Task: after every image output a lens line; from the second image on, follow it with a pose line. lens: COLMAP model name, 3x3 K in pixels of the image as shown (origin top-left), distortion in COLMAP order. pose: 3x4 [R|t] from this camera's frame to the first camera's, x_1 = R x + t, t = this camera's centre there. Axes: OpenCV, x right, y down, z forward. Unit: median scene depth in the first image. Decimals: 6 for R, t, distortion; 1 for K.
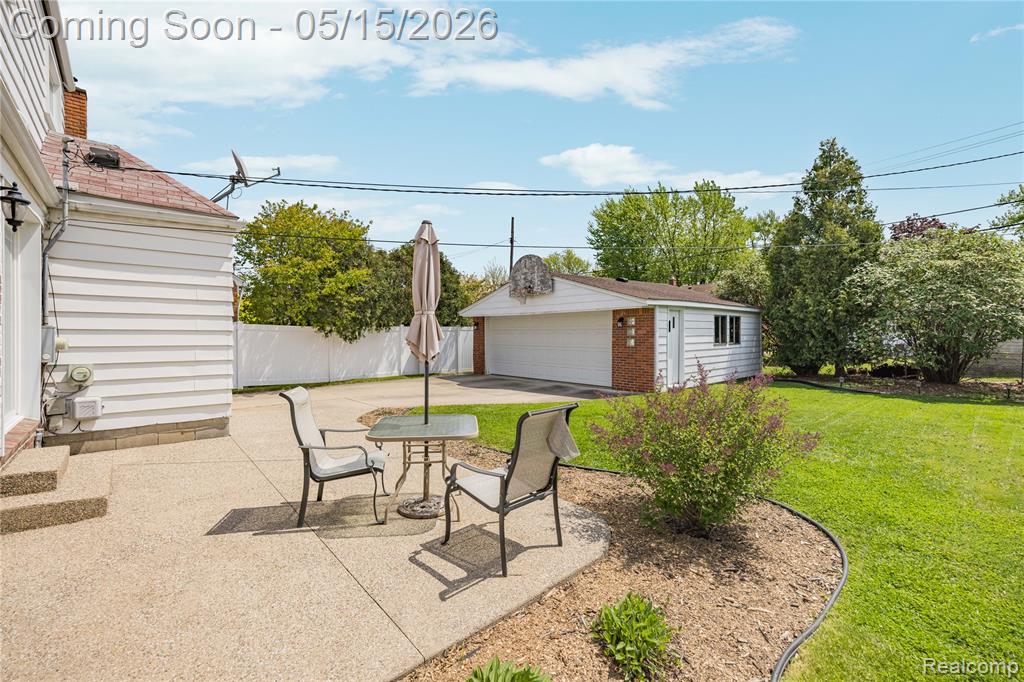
lens RADIAL K [[434.3, 0, 509.1], [0, 434.3, 338.0], [0, 0, 1]] dist [0.002507, 0.000078]
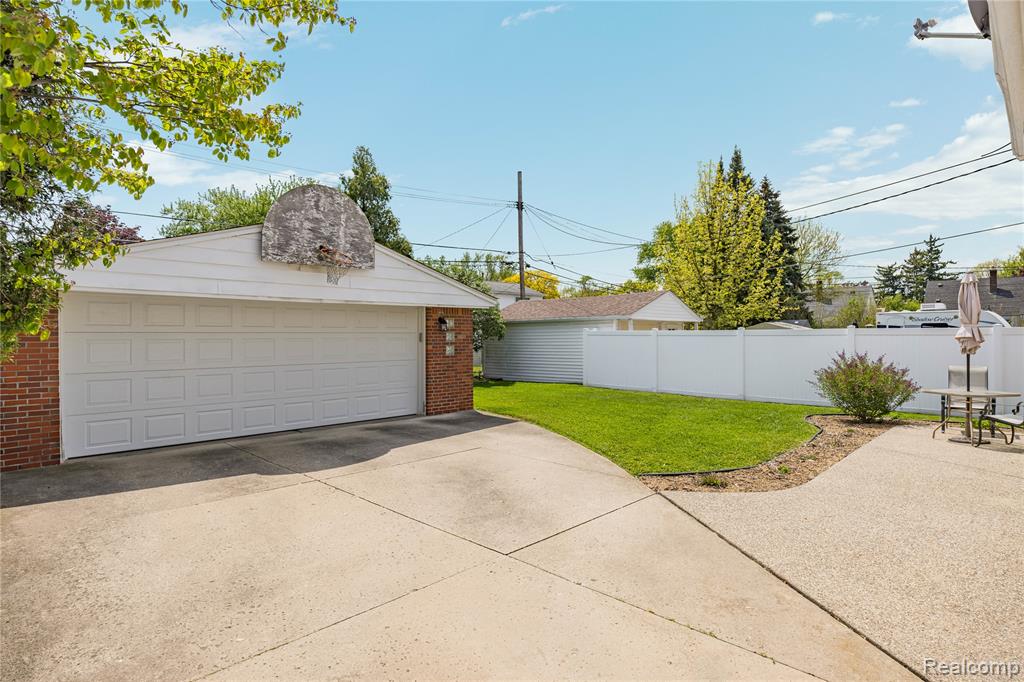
lens RADIAL K [[547.7, 0, 509.3], [0, 547.7, 337.8], [0, 0, 1]] dist [0.003456, -0.010766]
pose [[-0.077416, -0.001575, 0.996998, -0.629170], [0.013592, 0.999904, 0.002635, -0.011655], [-0.996906, 0.013755, -0.077387, 0.850682]]
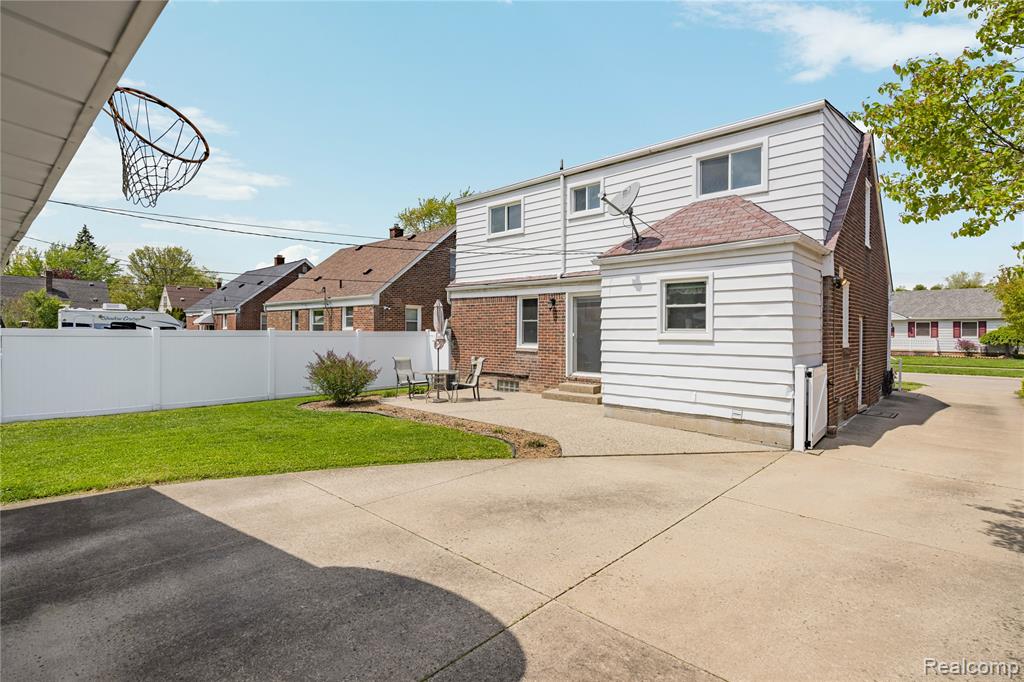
lens RADIAL K [[494.7, 0, 519.5], [0, 494.7, 339.4], [0, 0, 1]] dist [-0.000110, -0.000241]
pose [[-0.992845, -0.003086, -0.119370, -0.098138], [-0.005757, 0.999741, 0.022030, -0.023177], [0.119272, 0.022560, -0.992605, 1.216777]]
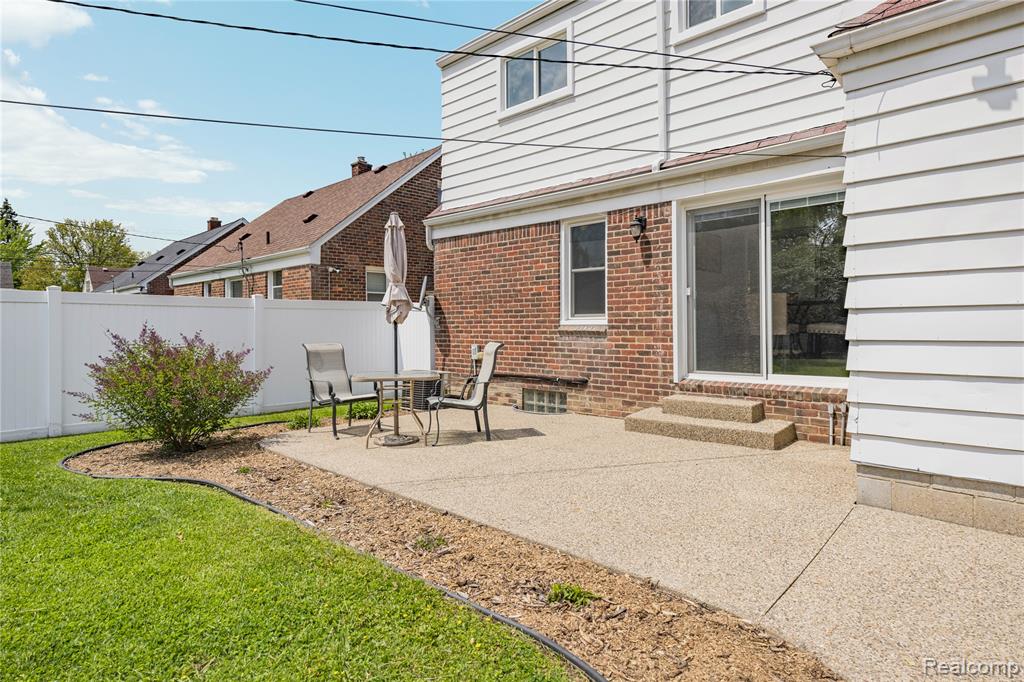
lens RADIAL K [[568.4, 0, 512.6], [0, 568.4, 326.9], [0, 0, 1]] dist [-0.001940, -0.001136]
pose [[-0.995914, 0.007822, -0.089967, -0.111999], [0.007027, 0.999933, 0.009145, 0.014667], [0.090033, 0.008475, -0.995903, 0.766903]]
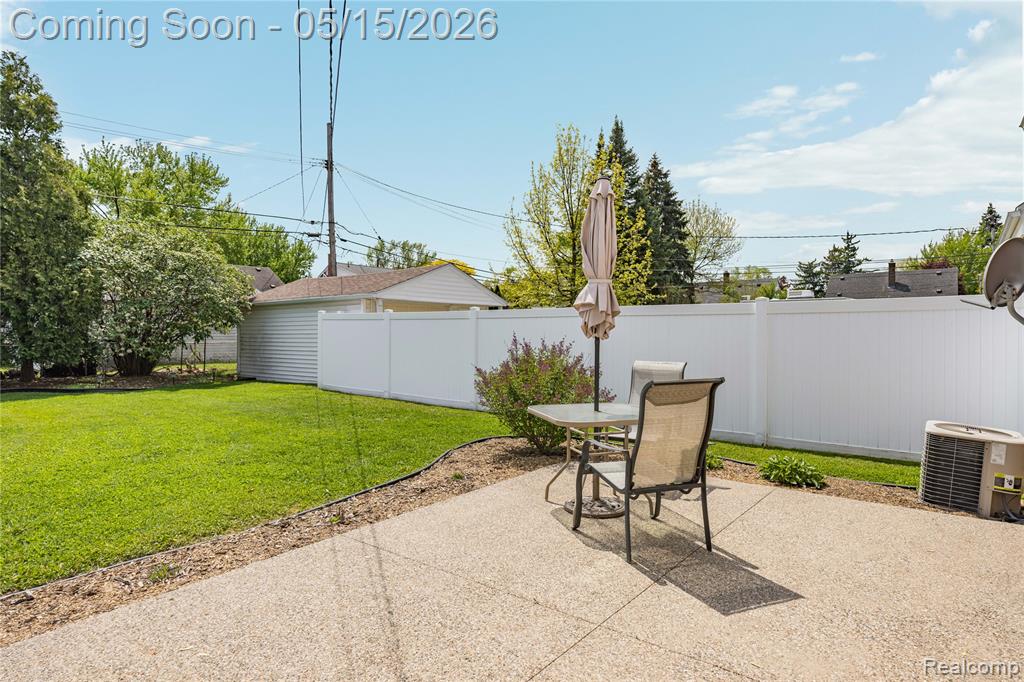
lens RADIAL K [[558.9, 0, 510.2], [0, 558.9, 335.5], [0, 0, 1]] dist [0.001363, -0.000366]
pose [[-0.175840, -0.006761, 0.984396, -0.362559], [0.007530, 0.999938, 0.008213, 0.011313], [-0.984390, 0.008857, -0.175778, 0.394858]]
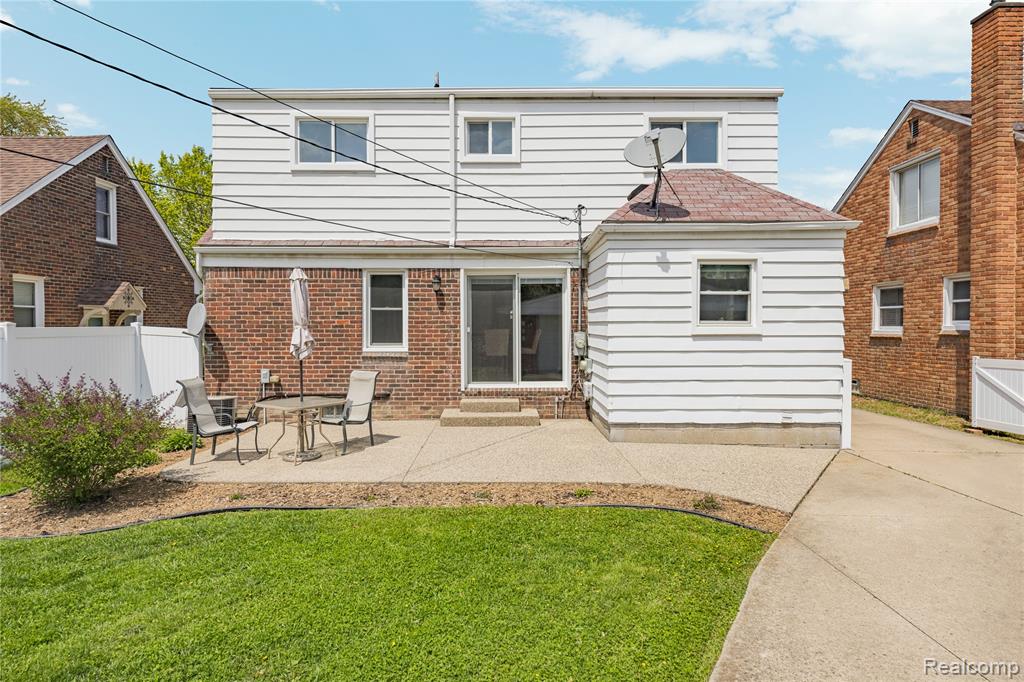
lens RADIAL K [[558.9, 0, 510.2], [0, 558.9, 335.5], [0, 0, 1]] dist [0.001363, -0.000366]
pose [[-0.654442, 0.016405, -0.755934, 0.222812], [-0.003271, 0.999694, 0.024526, -0.022571], [0.756105, 0.018523, -0.654188, 0.808621]]
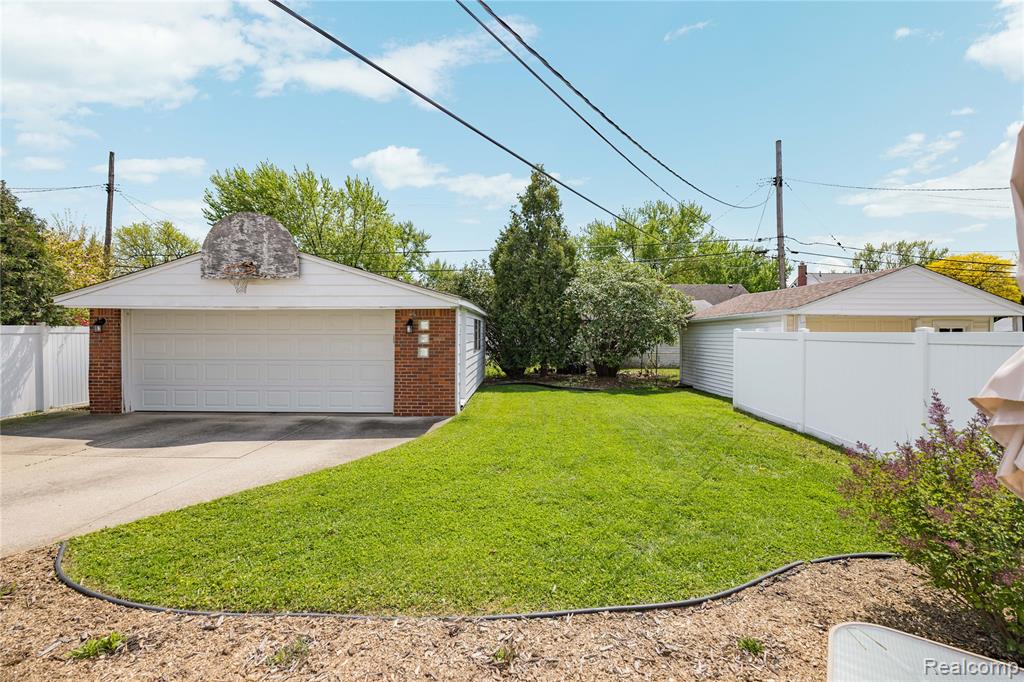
lens RADIAL K [[441.8, 0, 512.0], [0, 441.8, 341.0], [0, 0, 1]] dist [0.000660, -0.000252]
pose [[0.674261, -0.009306, 0.738434, -0.168999], [0.003753, 0.999951, 0.009175, -0.014688], [-0.738483, -0.003415, 0.674263, 0.312919]]
